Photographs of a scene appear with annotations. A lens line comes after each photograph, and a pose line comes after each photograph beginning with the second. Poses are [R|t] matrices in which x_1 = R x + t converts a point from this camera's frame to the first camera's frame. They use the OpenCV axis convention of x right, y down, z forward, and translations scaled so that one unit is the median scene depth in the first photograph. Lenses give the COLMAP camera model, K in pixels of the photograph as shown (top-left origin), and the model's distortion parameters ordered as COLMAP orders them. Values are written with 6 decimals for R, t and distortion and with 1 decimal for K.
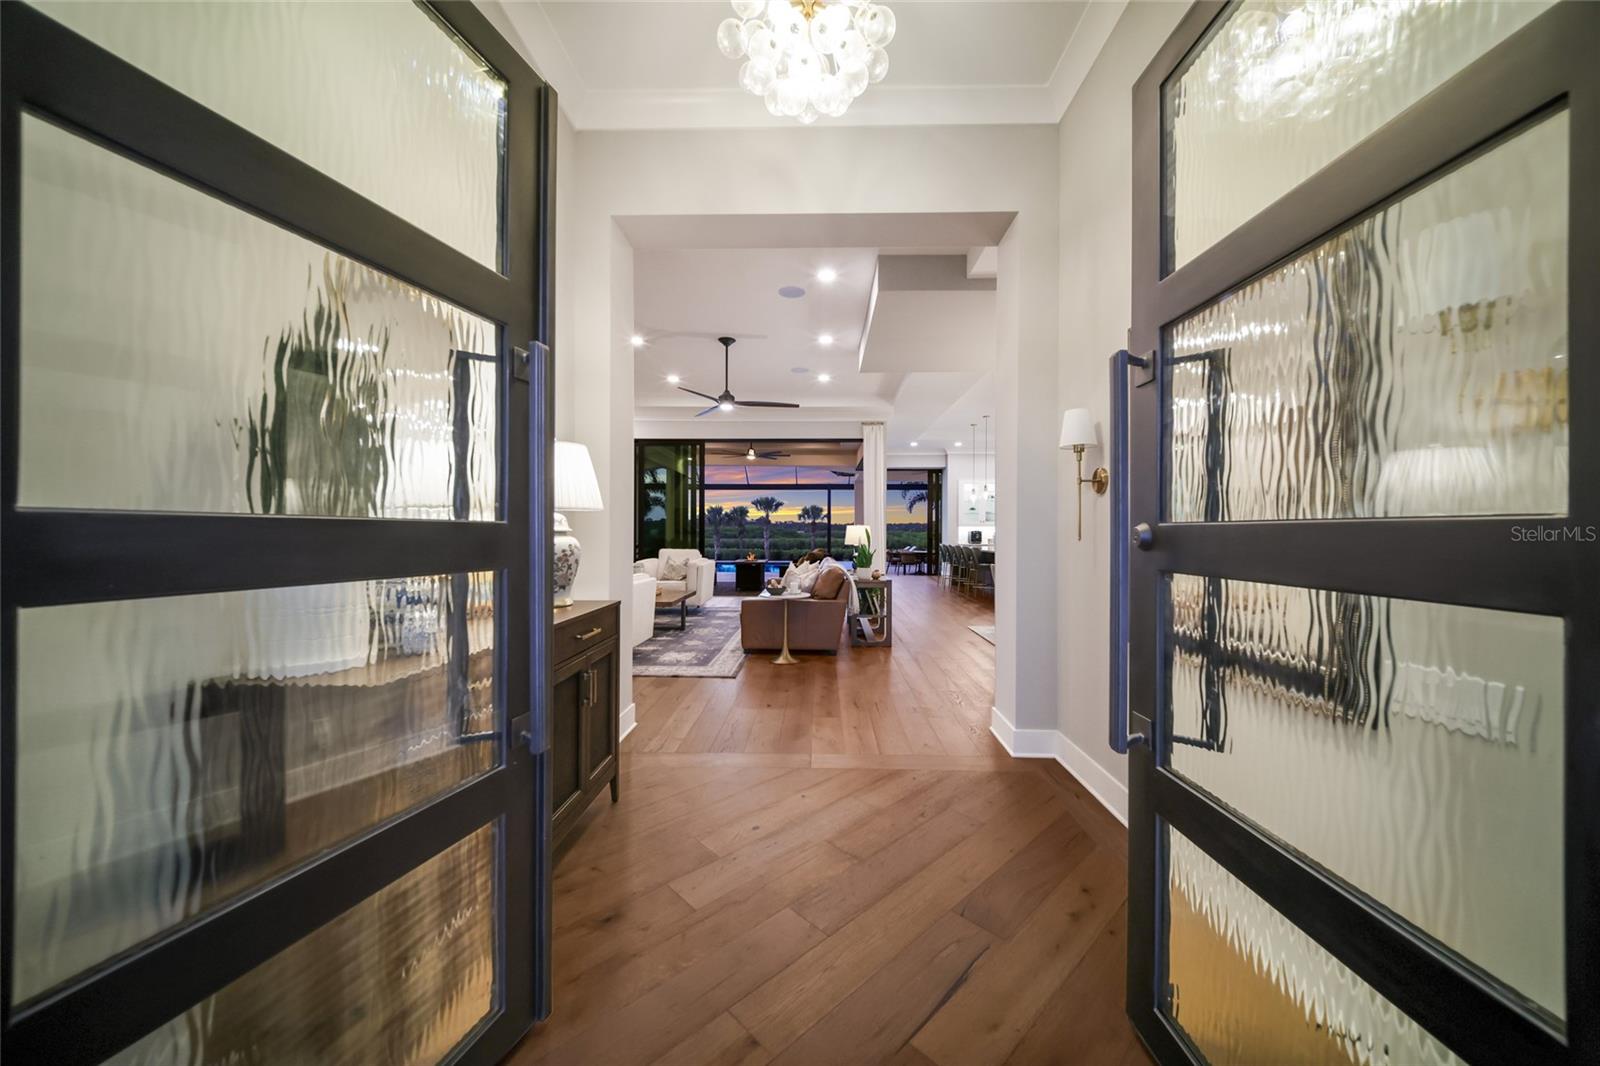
lens RADIAL K [[557.0, 0, 811.8], [0, 557.0, 530.3], [0, 0, 1]] dist [0.004294, -0.001651]
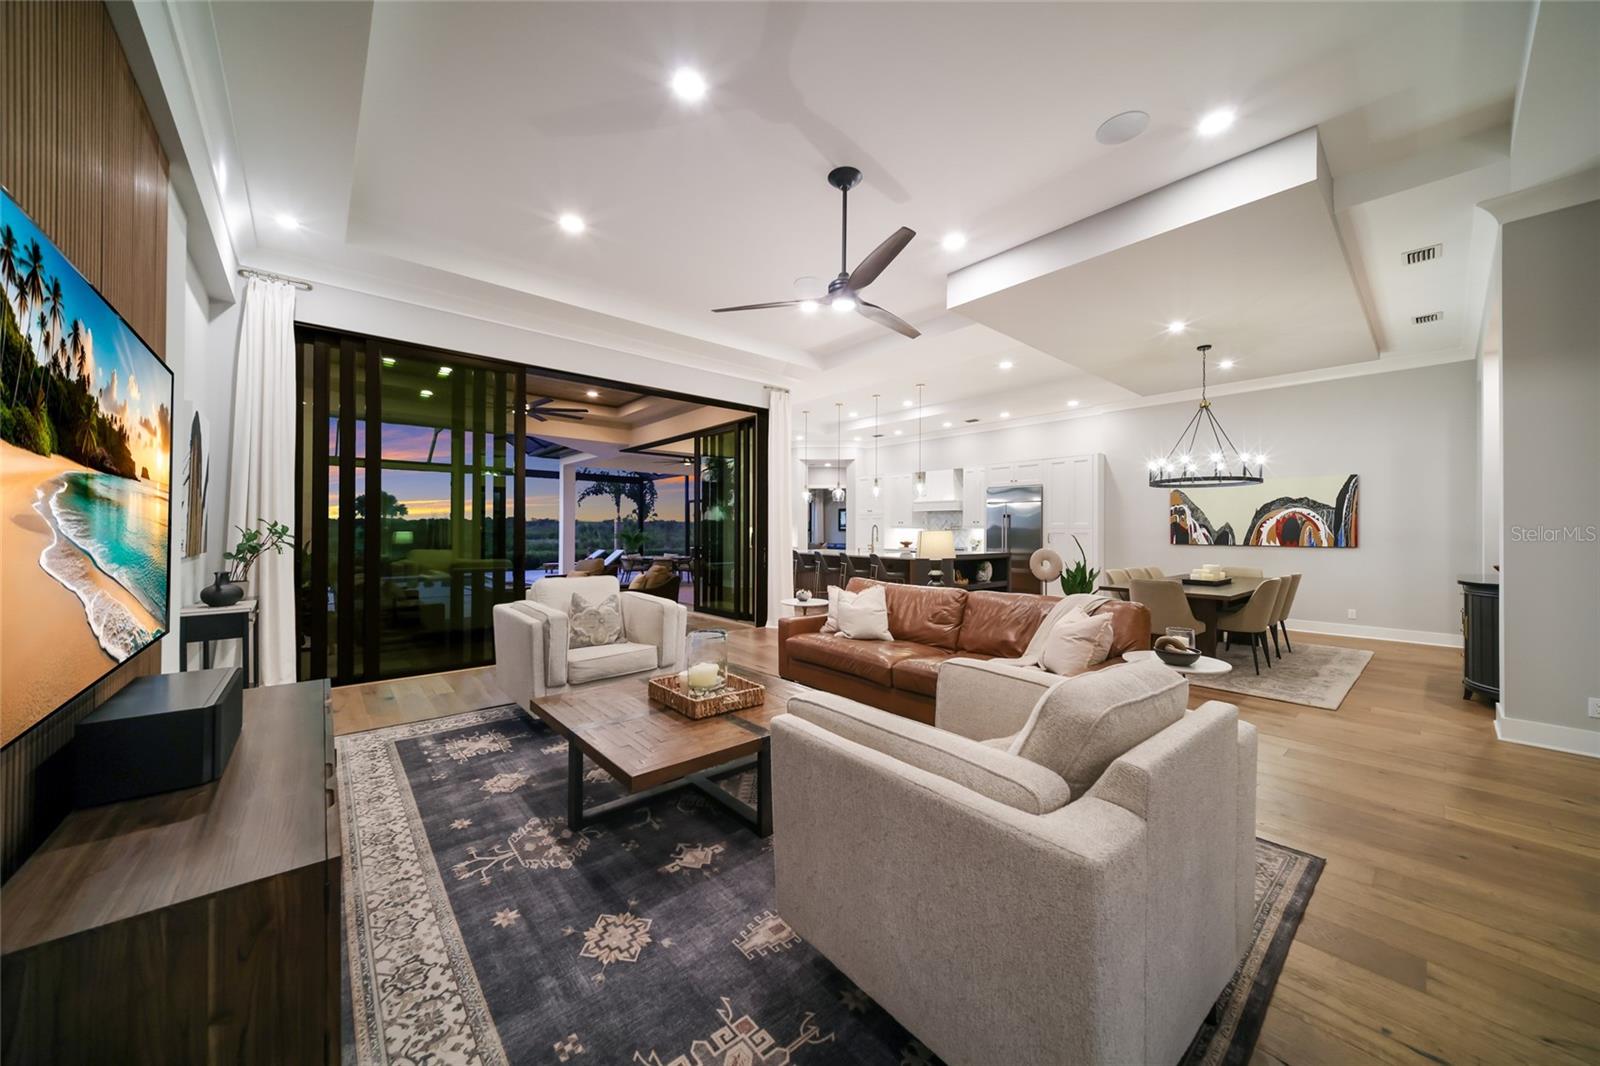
lens RADIAL K [[557.0, 0, 816.1], [0, 557.0, 528.1], [0, 0, 1]] dist [0.004294, -0.001651]
pose [[0.732405, 0.002963, 0.680863, -0.254518], [-0.002613, 0.999995, -0.001540, -0.005219], [-0.680864, -0.000651, 0.732410, 0.305713]]
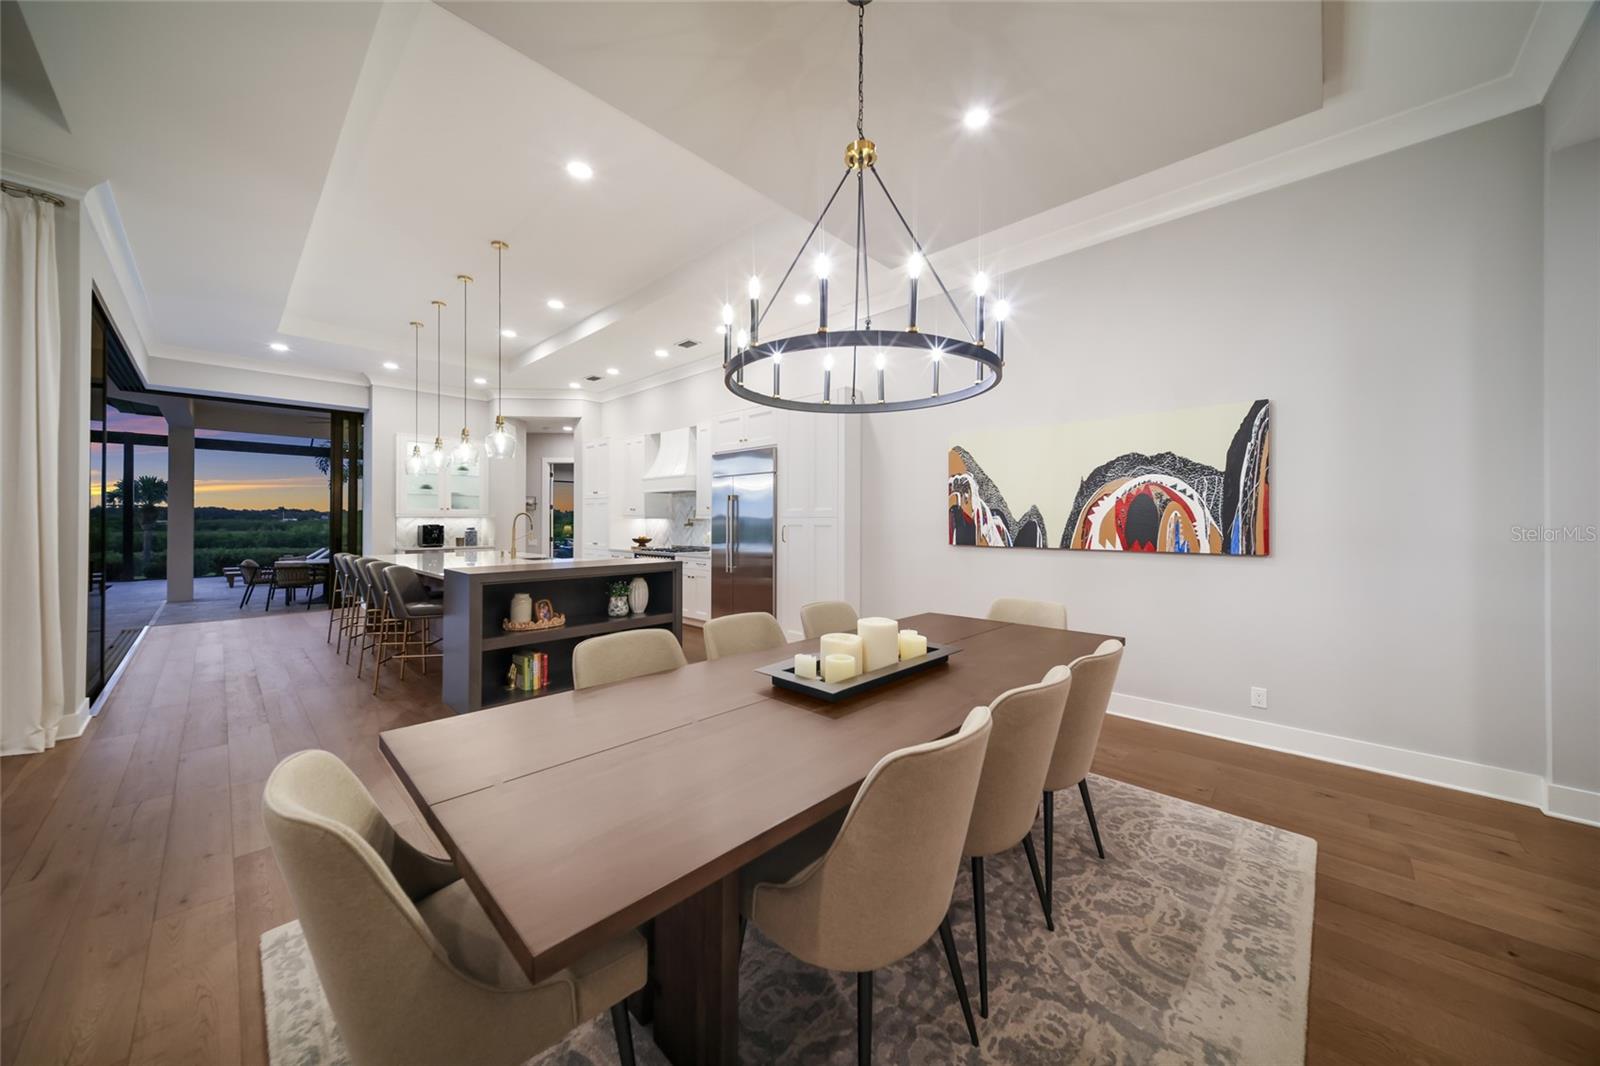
lens RADIAL K [[557.0, 0, 802.7], [0, 557.0, 517.4], [0, 0, 1]] dist [0.004294, -0.001651]
pose [[0.673791, 0.003095, 0.738916, 0.128350], [-0.000782, 0.999994, -0.003475, -0.005183], [-0.738922, 0.001764, 0.673789, 0.328105]]
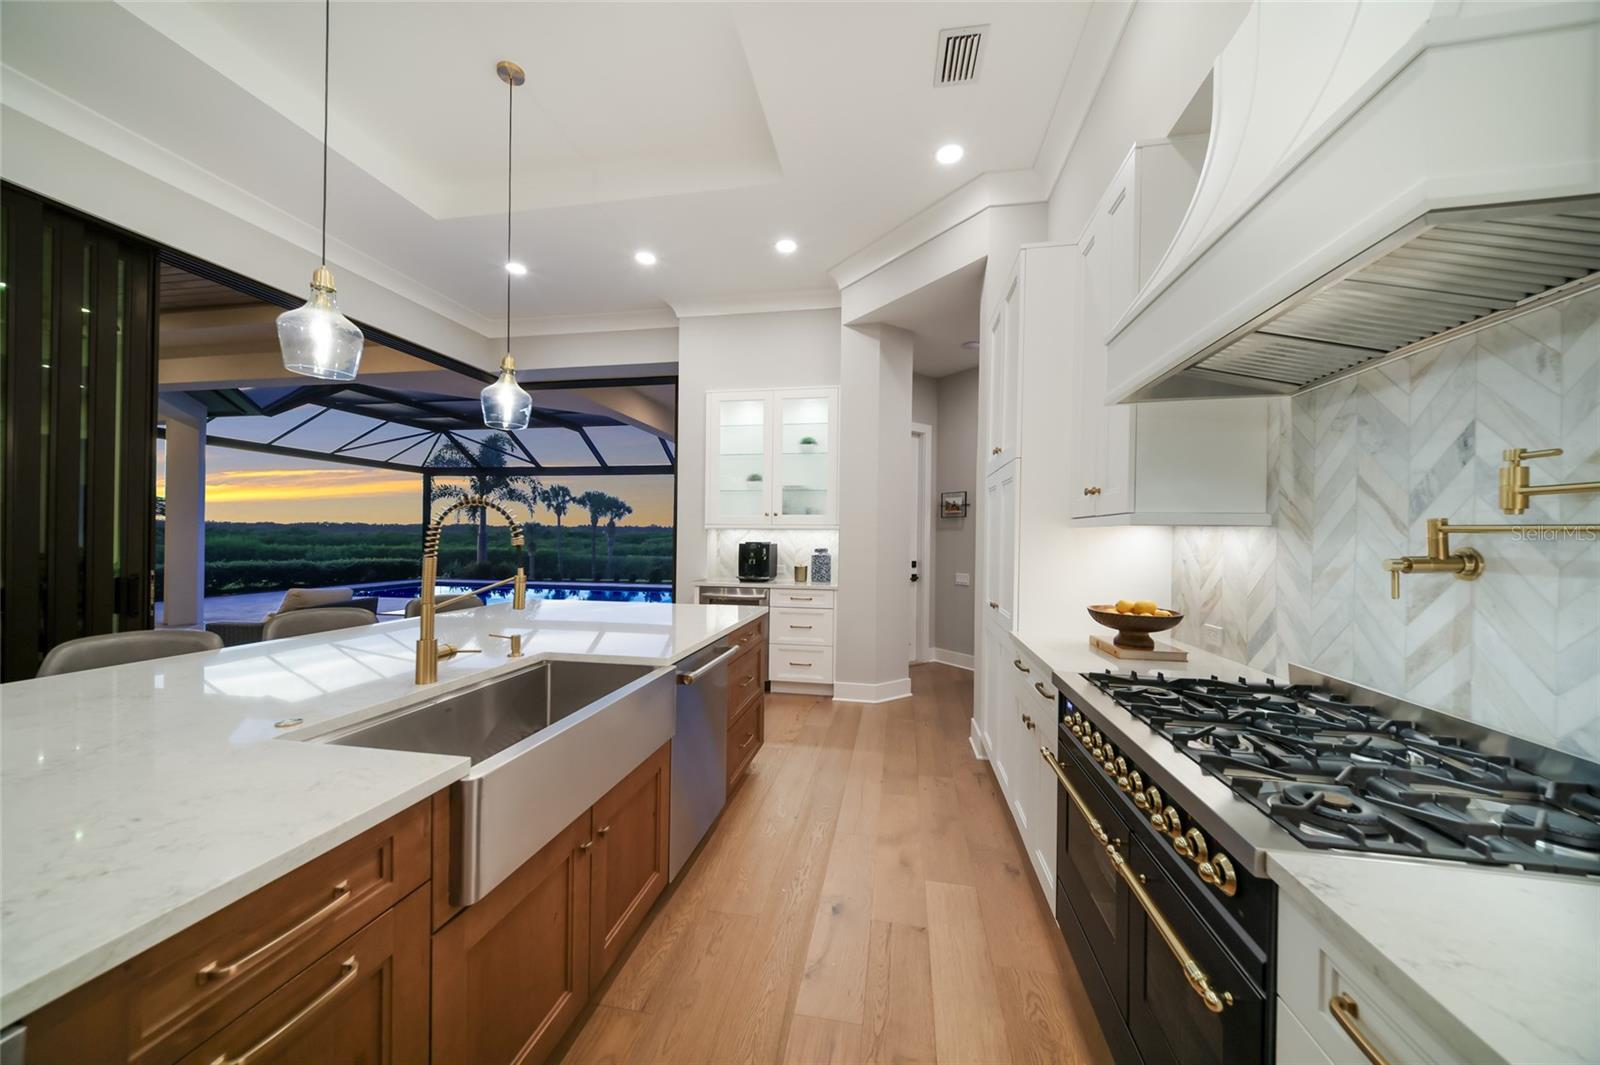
lens RADIAL K [[557.0, 0, 787.2], [0, 557.0, 539.2], [0, 0, 1]] dist [0.004294, -0.001651]
pose [[0.982928, 0.010724, -0.183678, 0.391471], [-0.010123, 0.999940, 0.004208, -0.002682], [0.183712, -0.002277, 0.982977, 0.698980]]
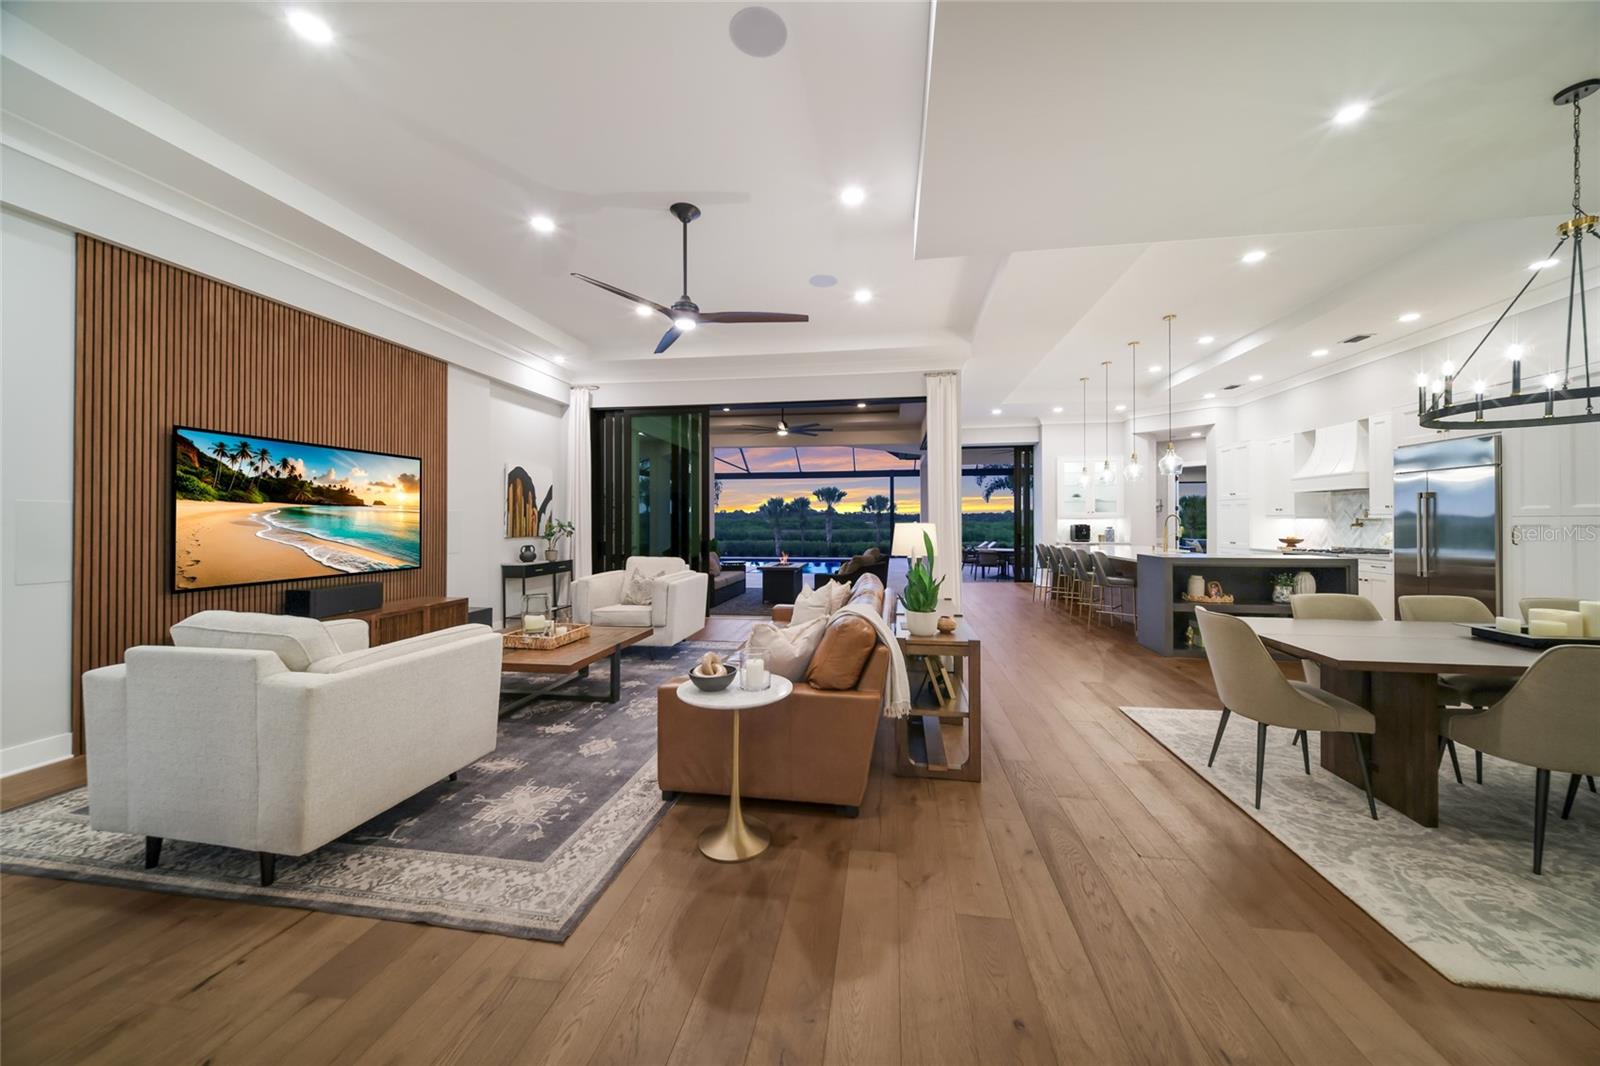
lens RADIAL K [[557.0, 0, 808.5], [0, 557.0, 517.9], [0, 0, 1]] dist [0.004294, -0.001651]
pose [[0.991640, -0.006274, -0.128884, 0.024758], [0.005537, 0.999966, -0.006079, -0.005888], [0.128918, 0.005314, 0.991641, 0.207683]]
